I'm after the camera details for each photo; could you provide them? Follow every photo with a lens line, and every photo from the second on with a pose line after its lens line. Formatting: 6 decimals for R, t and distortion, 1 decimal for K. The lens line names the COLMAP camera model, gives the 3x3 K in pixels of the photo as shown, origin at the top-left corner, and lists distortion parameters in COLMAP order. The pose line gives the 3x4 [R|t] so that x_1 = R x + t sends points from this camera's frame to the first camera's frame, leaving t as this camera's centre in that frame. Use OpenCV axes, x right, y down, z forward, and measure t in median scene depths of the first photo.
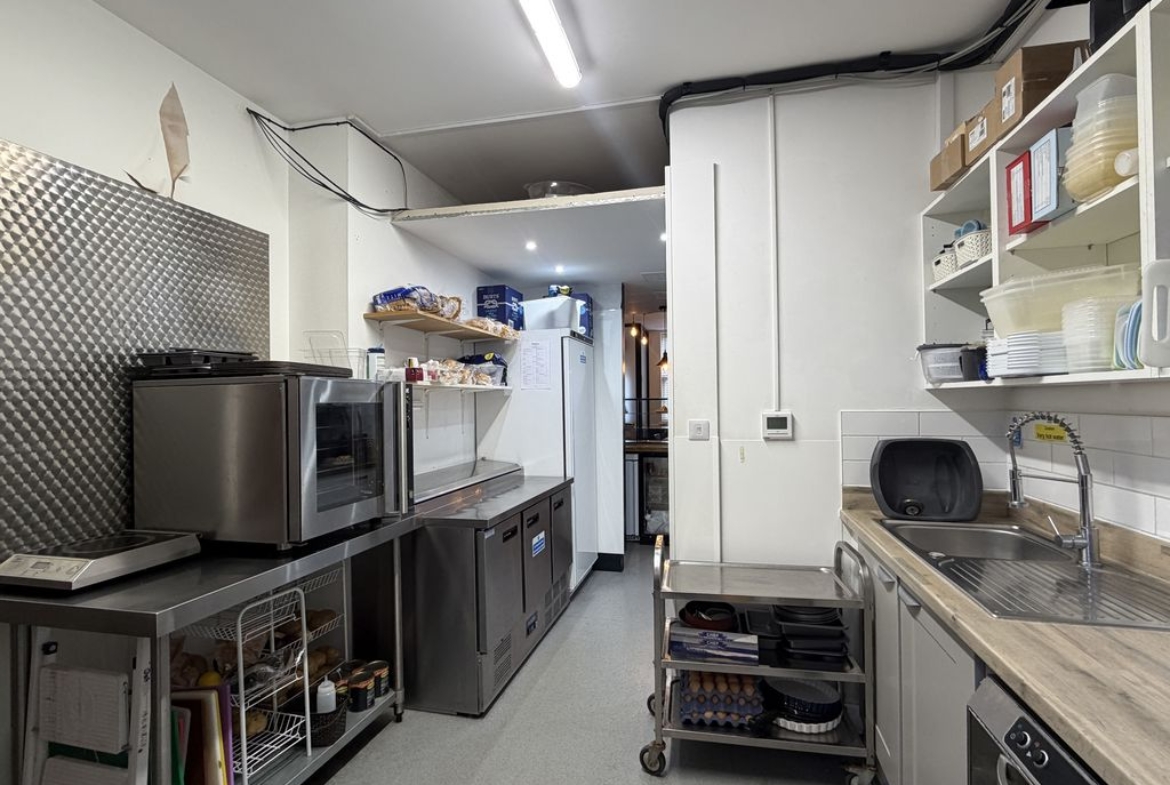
lens RADIAL K [[545.7, 0, 586.0], [0, 545.7, 396.8], [0, 0, 1]] dist [-0.000017, -0.000007]
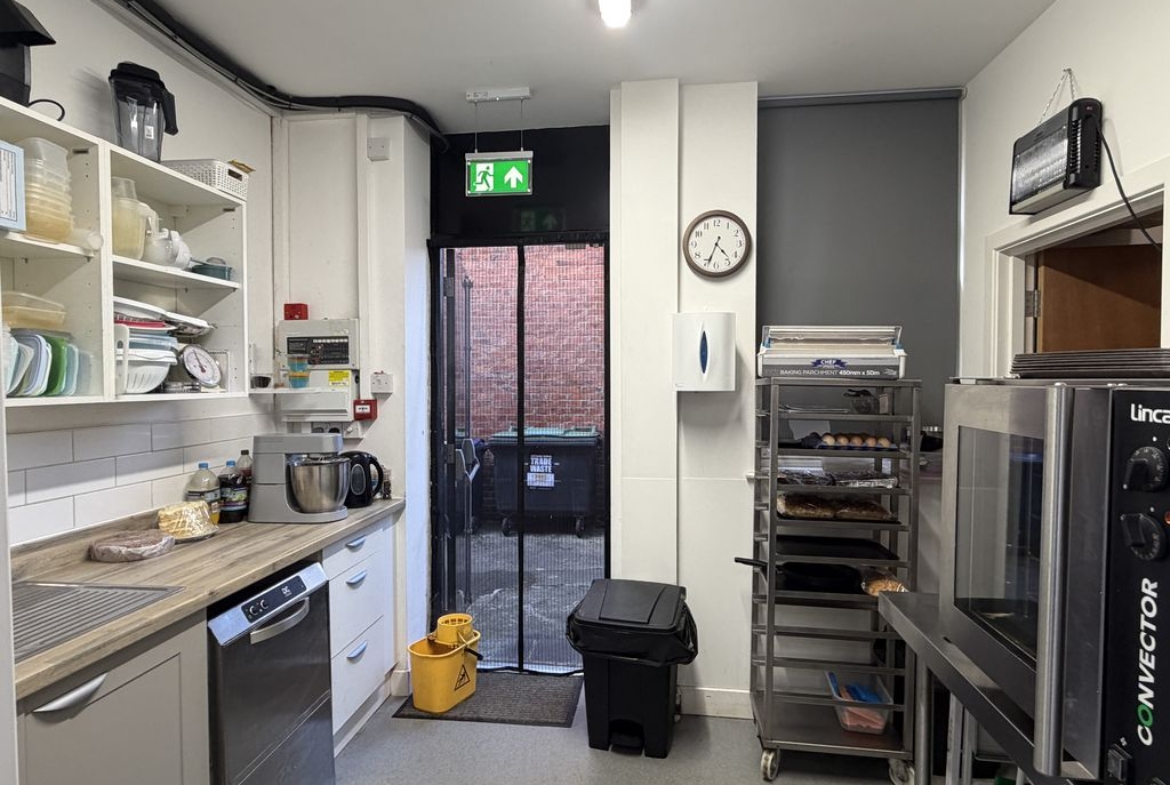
lens RADIAL K [[639.0, 0, 582.6], [0, 639.0, 395.0], [0, 0, 1]] dist [0.000239, 0.000041]
pose [[-0.994082, 0.012062, -0.107960, -0.019832], [0.009629, 0.999689, 0.023025, -0.085003], [0.108204, 0.021849, -0.993889, 2.983330]]
